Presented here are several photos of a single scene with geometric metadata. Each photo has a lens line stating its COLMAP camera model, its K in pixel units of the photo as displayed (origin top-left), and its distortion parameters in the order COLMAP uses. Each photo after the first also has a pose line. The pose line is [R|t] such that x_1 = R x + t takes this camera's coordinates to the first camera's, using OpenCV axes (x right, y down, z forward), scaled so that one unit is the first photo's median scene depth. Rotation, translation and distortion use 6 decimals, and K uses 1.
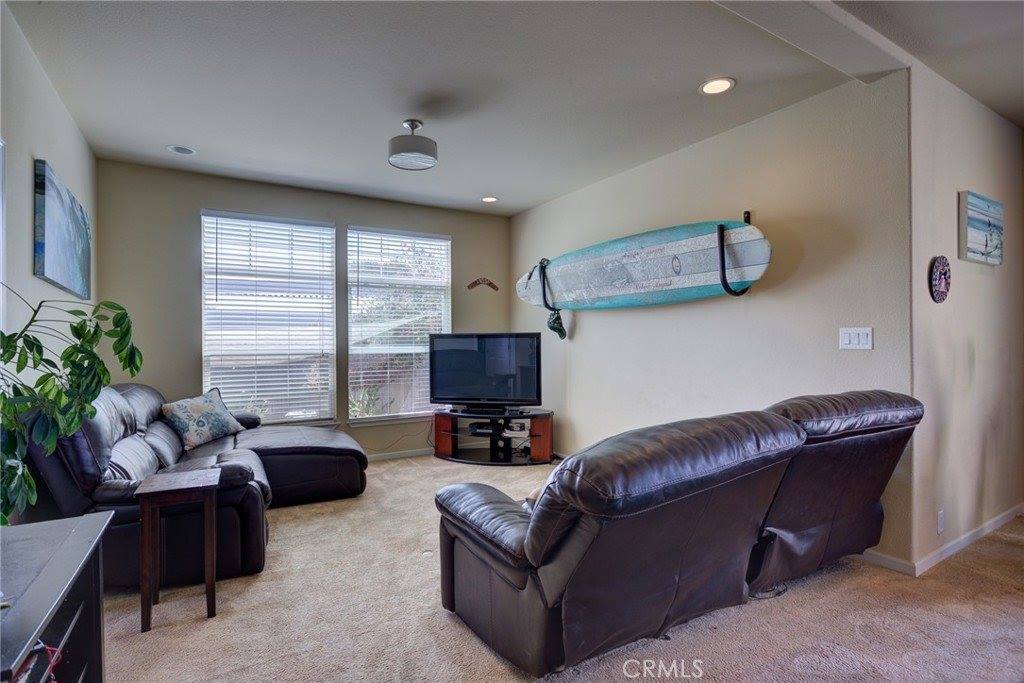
lens RADIAL K [[502.8, 0, 510.6], [0, 502.8, 342.0], [0, 0, 1]] dist [-0.001644, -0.000367]
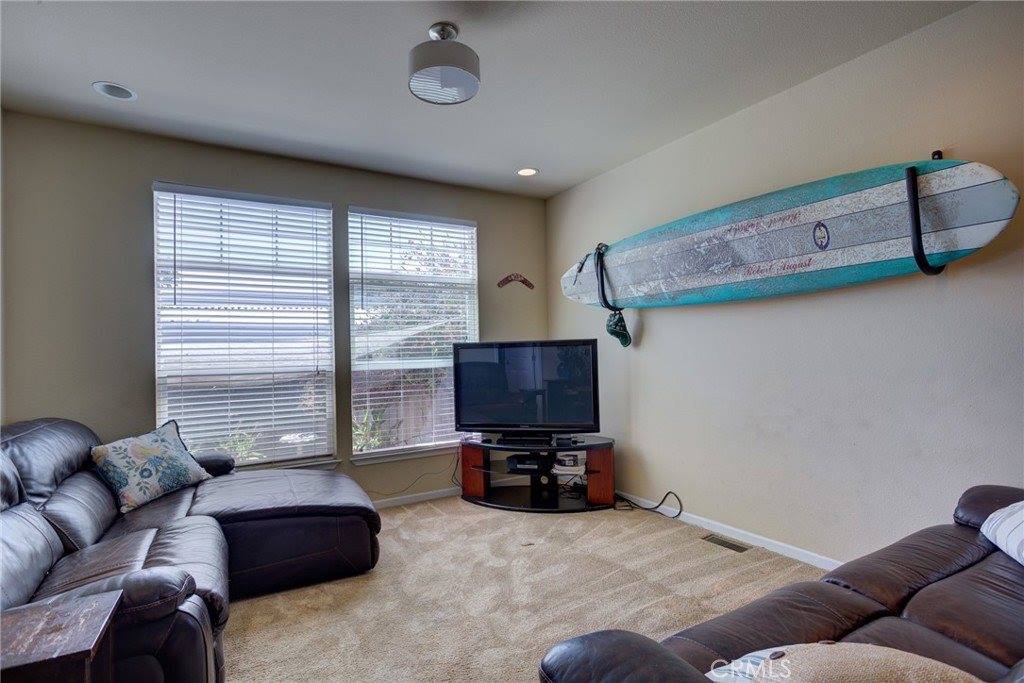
lens RADIAL K [[502.8, 0, 512.0], [0, 502.8, 342.7], [0, 0, 1]] dist [-0.001644, -0.000367]
pose [[0.999826, -0.018507, 0.002256, -0.082693], [0.018551, 0.999598, -0.021427, 0.001822], [-0.001859, 0.021465, 0.999768, 0.245174]]
